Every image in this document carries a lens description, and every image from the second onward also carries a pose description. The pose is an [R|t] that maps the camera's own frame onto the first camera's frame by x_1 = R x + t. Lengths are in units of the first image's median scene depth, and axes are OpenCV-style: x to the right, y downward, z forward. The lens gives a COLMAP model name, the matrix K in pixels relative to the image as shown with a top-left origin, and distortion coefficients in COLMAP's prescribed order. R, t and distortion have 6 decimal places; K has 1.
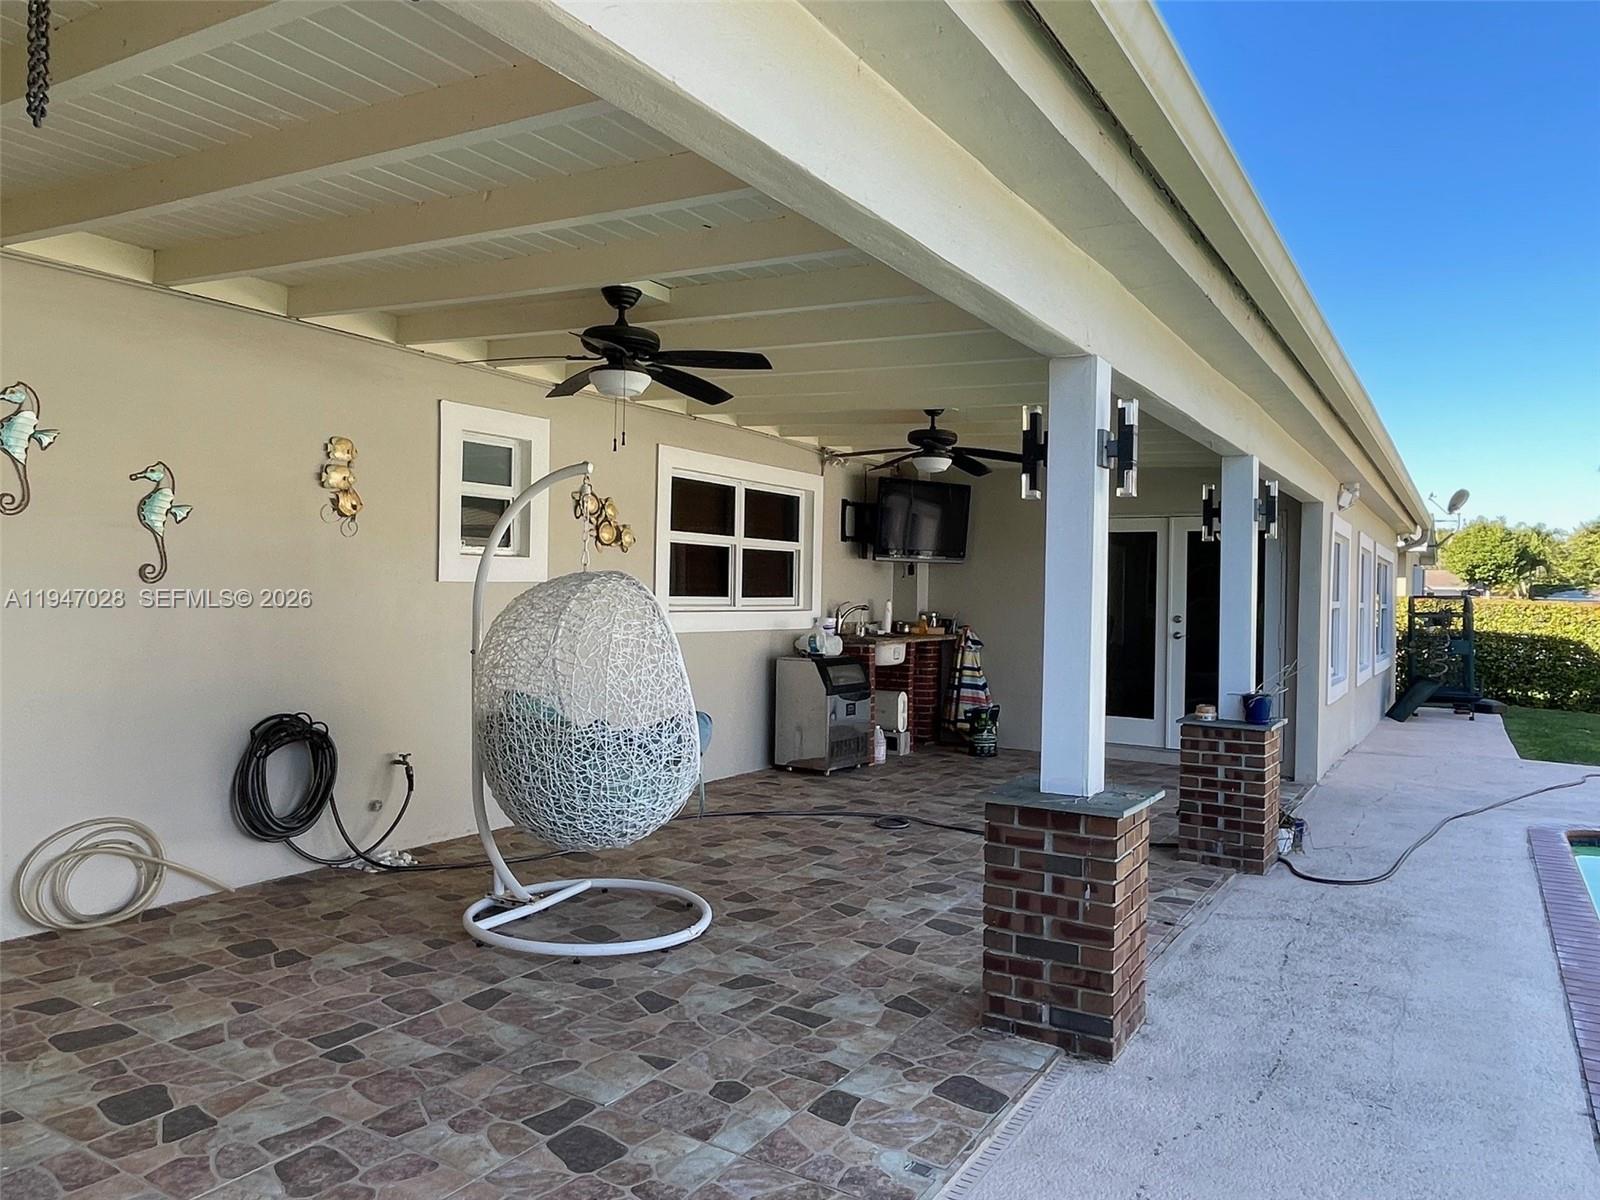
lens RADIAL K [[1217.2, 0, 791.7], [0, 1217.2, 597.6], [0, 0, 1]] dist [0.046583, -0.012812]
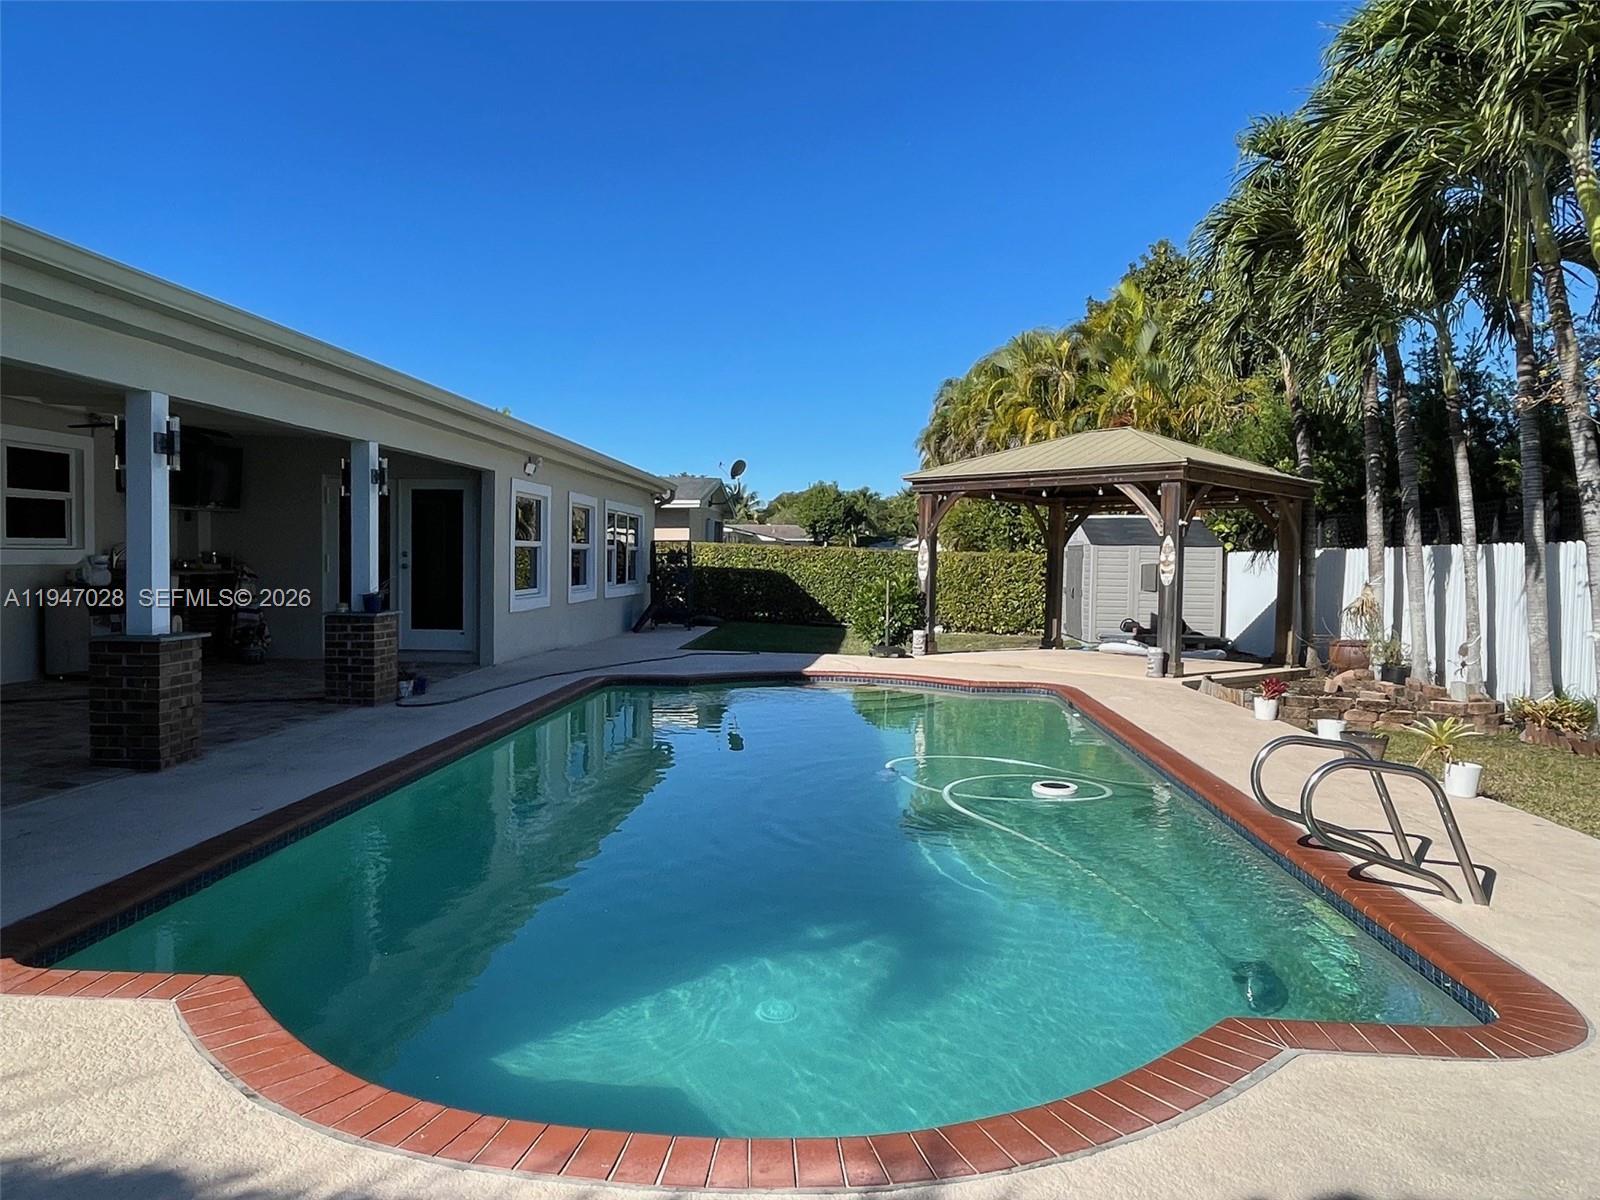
lens RADIAL K [[1217.2, 0, 815.1], [0, 1217.2, 594.4], [0, 0, 1]] dist [0.046583, -0.012812]
pose [[0.896783, -0.023308, 0.441856, 0.124298], [0.008259, 0.999319, 0.035952, 0.017323], [-0.442393, -0.028592, 0.896365, -0.423823]]
